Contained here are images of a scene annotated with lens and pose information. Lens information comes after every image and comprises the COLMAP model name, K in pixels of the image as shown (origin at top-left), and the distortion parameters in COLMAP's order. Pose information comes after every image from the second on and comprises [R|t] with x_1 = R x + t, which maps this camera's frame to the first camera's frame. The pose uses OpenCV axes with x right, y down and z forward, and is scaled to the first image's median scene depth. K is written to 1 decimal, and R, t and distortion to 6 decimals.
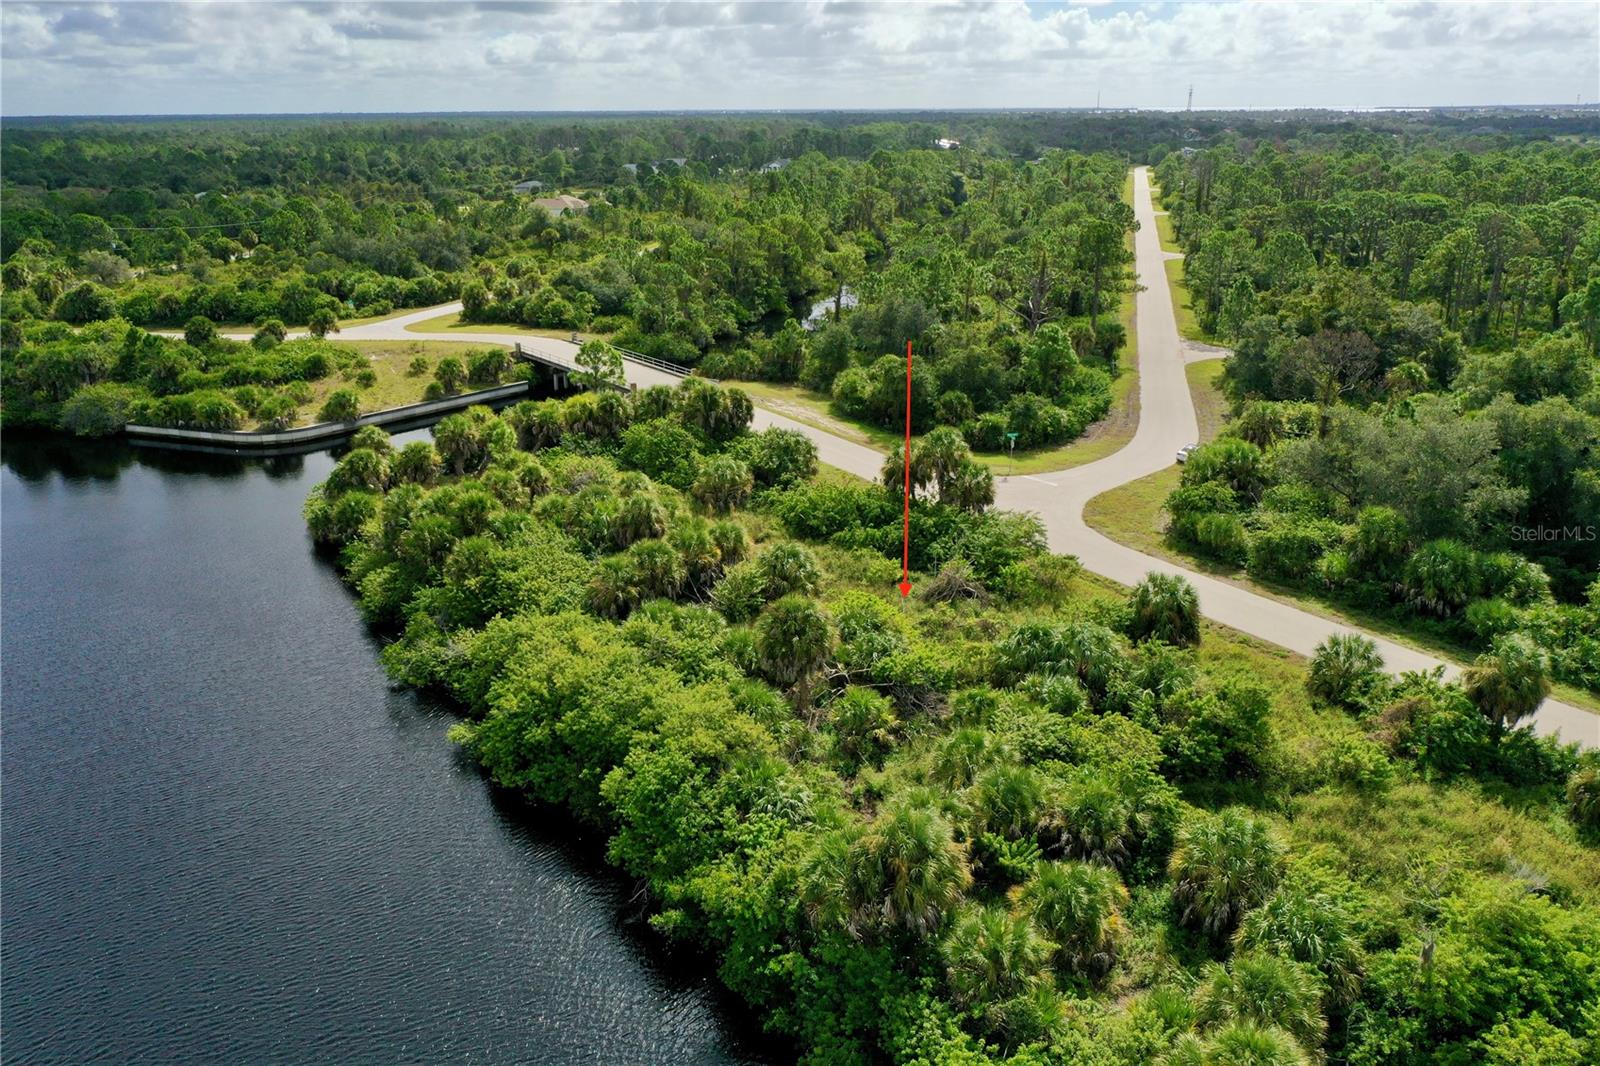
lens RADIAL K [[1274.2, 0, 804.9], [0, 1274.2, 529.4], [0, 0, 1]] dist [-0.011640, 0.015947]
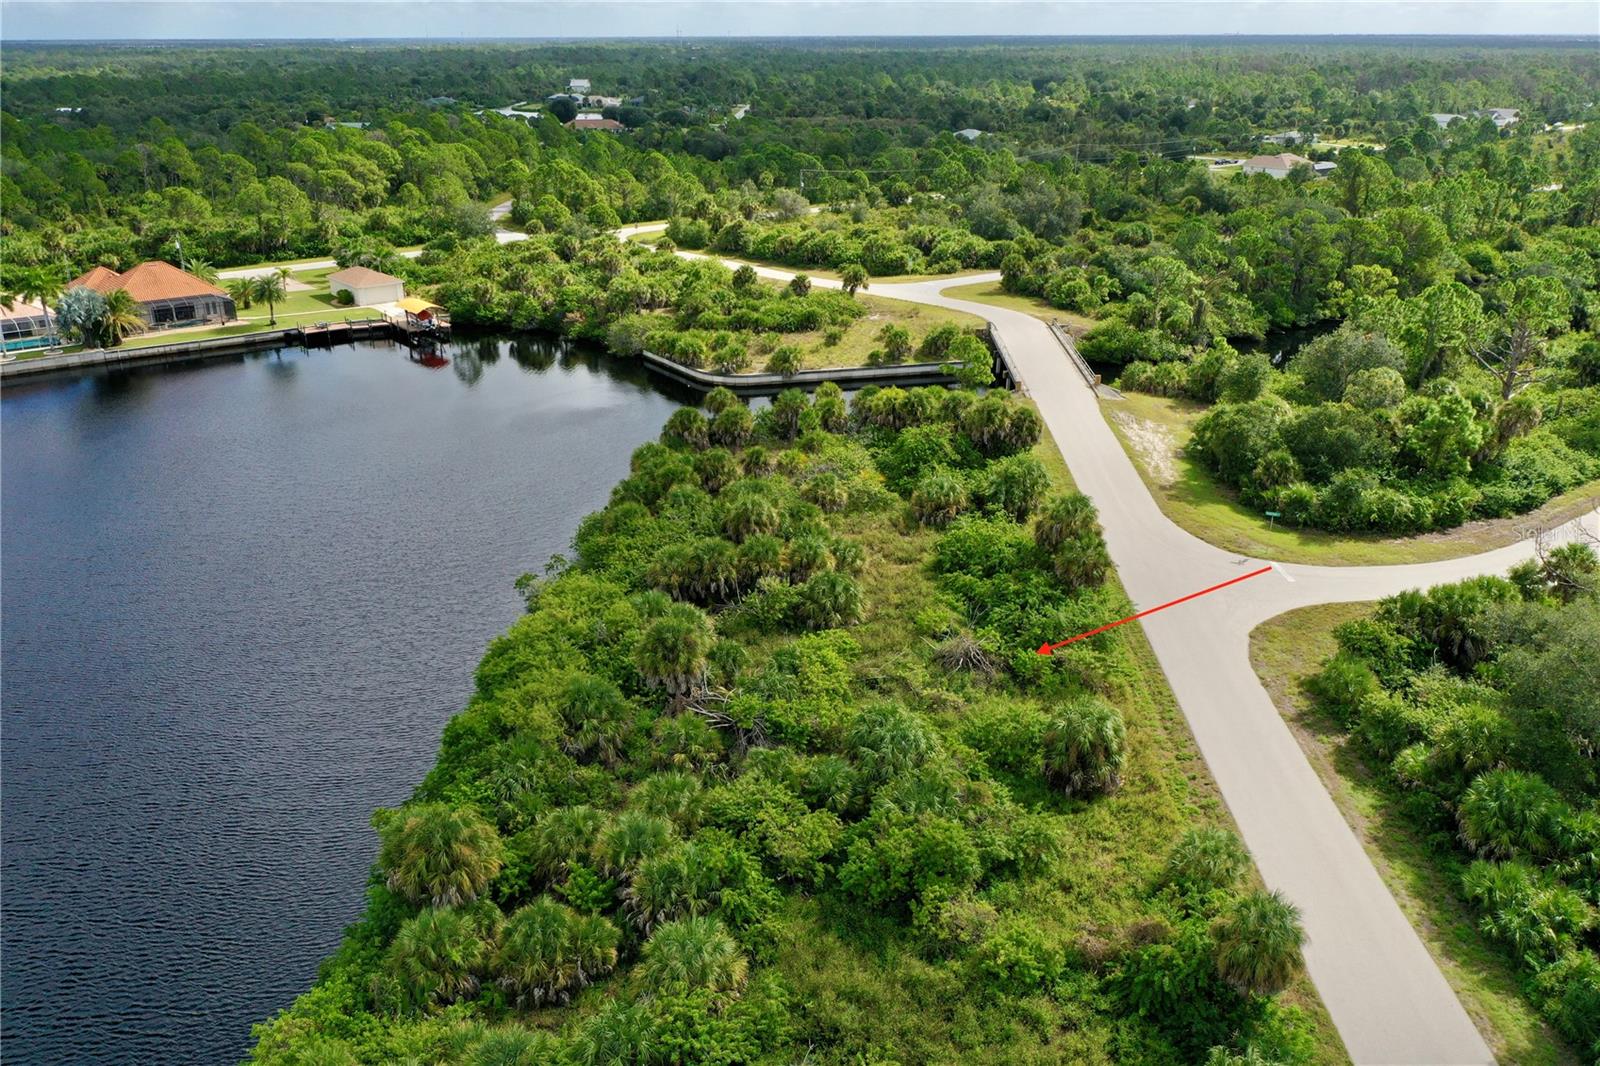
lens RADIAL K [[1274.2, 0, 797.3], [0, 1274.2, 543.0], [0, 0, 1]] dist [-0.011640, 0.015947]
pose [[0.795391, 0.229533, -0.560953, 0.480760], [-0.193429, 0.973251, 0.123969, -0.120440], [0.574403, 0.009901, 0.818513, 0.103787]]
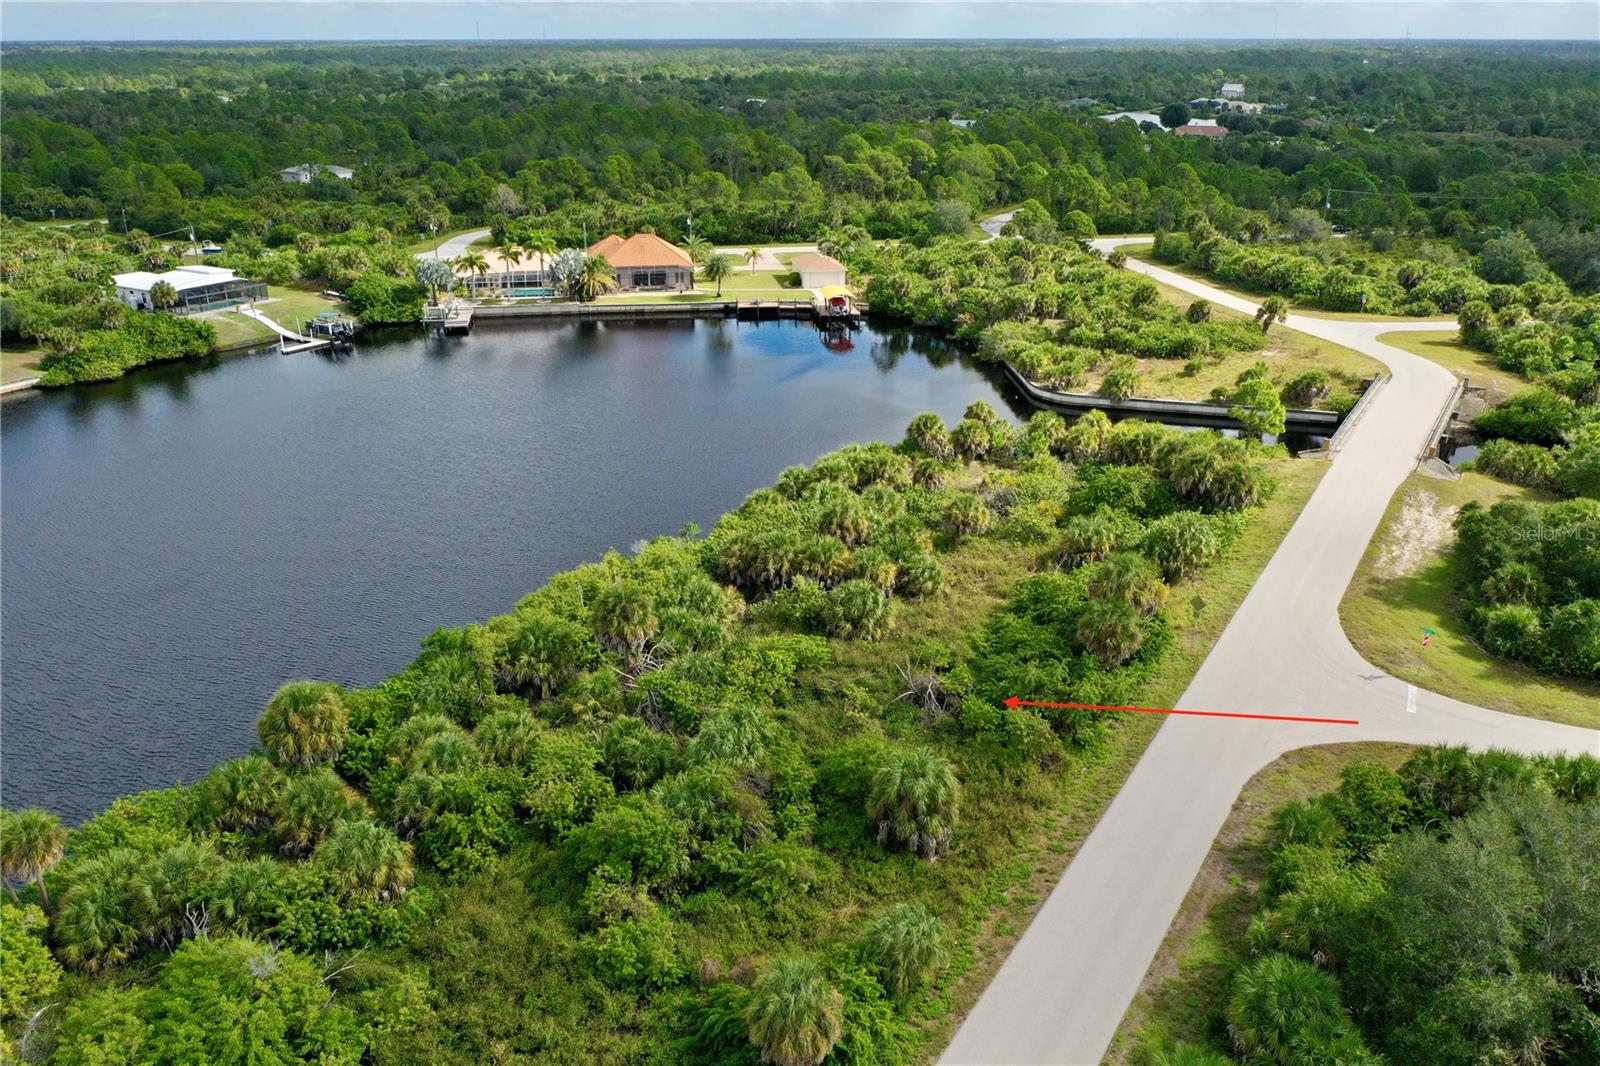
lens RADIAL K [[1274.2, 0, 799.7], [0, 1274.2, 535.0], [0, 0, 1]] dist [-0.011640, 0.015947]
pose [[0.391501, 0.342592, -0.854024, 0.757560], [-0.292147, 0.926367, 0.237687, -0.233792], [0.872569, 0.156446, 0.462761, 0.402480]]
